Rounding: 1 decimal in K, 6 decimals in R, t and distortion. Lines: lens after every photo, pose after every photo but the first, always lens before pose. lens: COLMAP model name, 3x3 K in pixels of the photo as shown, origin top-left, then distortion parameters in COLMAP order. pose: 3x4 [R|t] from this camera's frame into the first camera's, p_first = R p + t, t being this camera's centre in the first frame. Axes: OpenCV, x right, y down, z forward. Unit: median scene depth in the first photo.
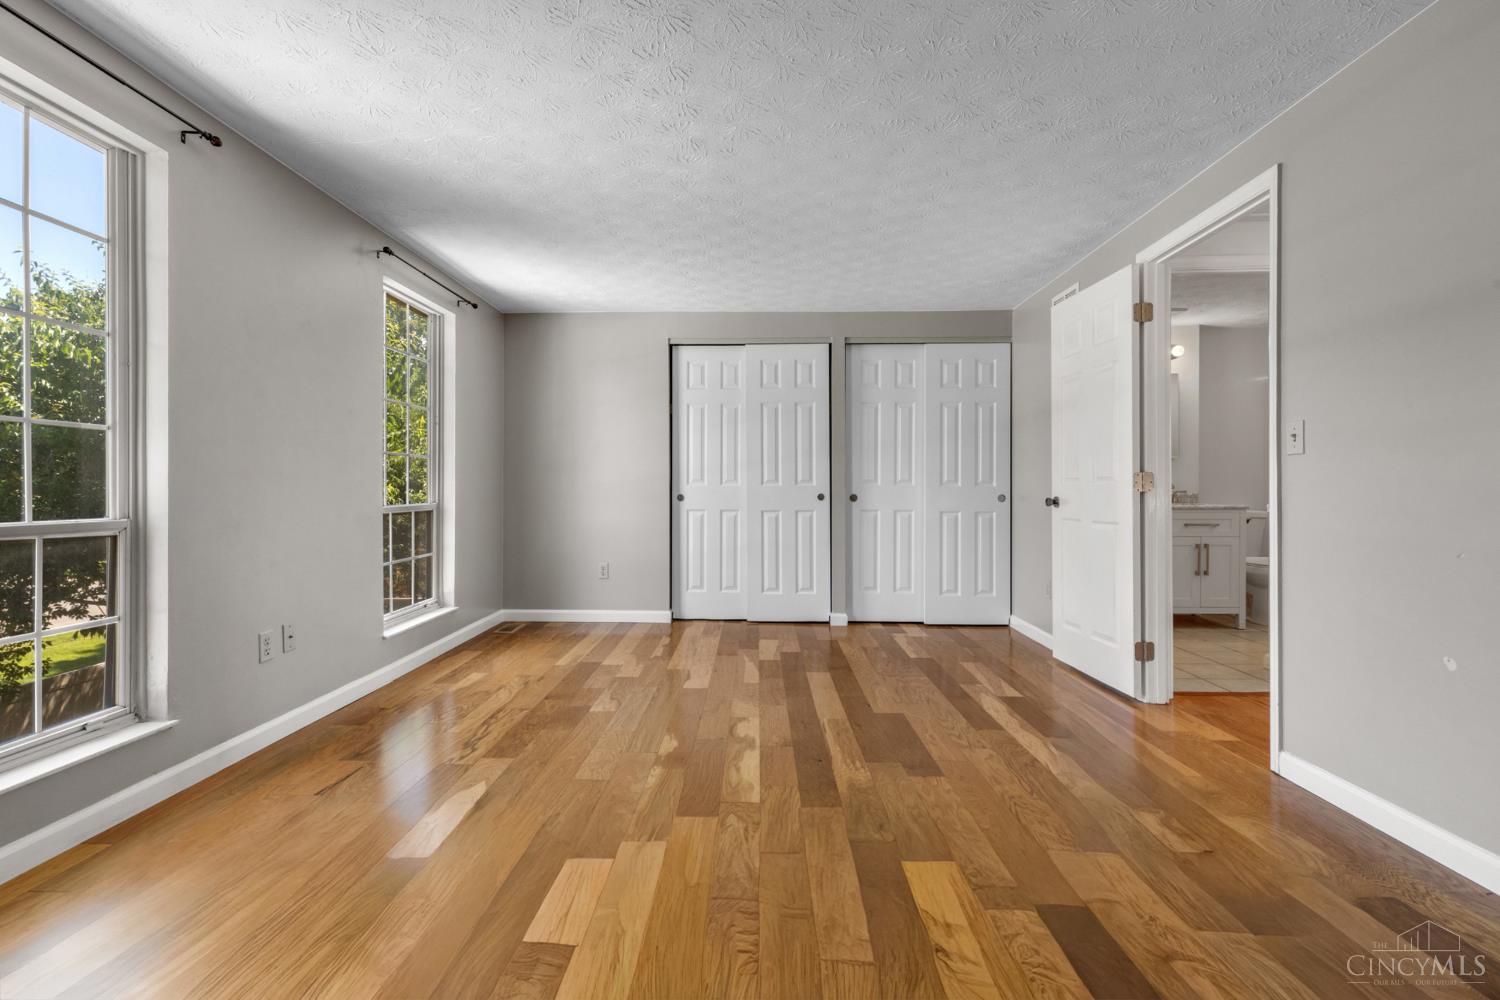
lens RADIAL K [[674.0, 0, 740.5], [0, 674.0, 487.7], [0, 0, 1]] dist [0.004462, -0.000113]
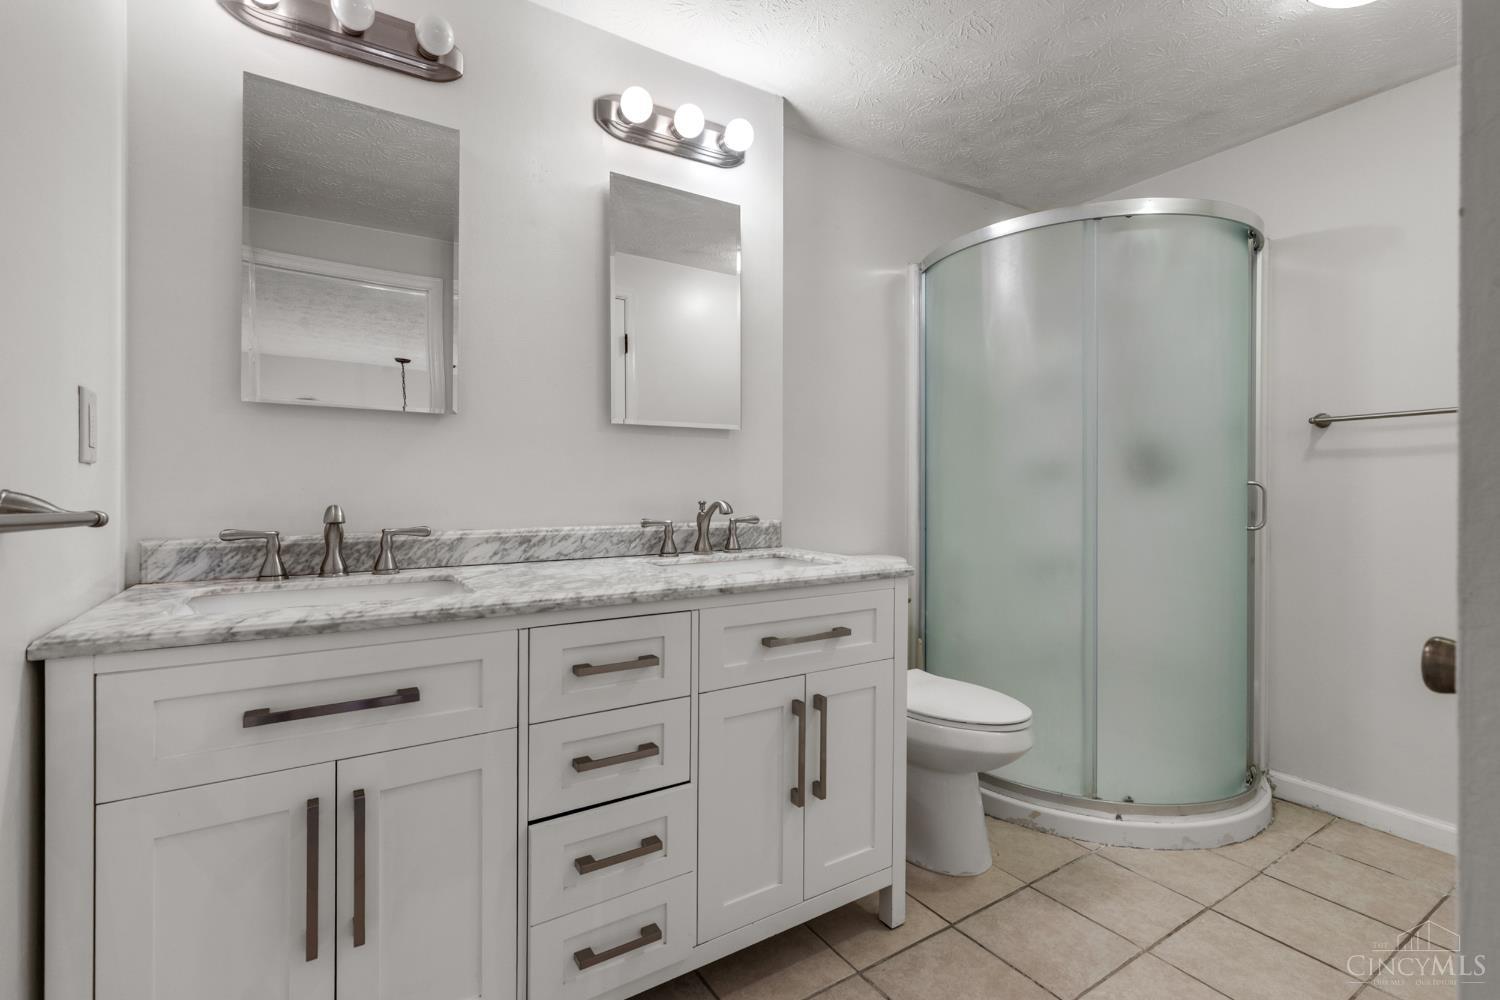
lens RADIAL K [[674.0, 0, 740.5], [0, 674.0, 487.7], [0, 0, 1]] dist [0.004462, -0.000113]
pose [[0.830072, -0.000514, 0.557656, 0.483221], [0.000703, 1.000000, -0.000125, -0.013871], [-0.557656, 0.000496, 0.830072, 0.758525]]
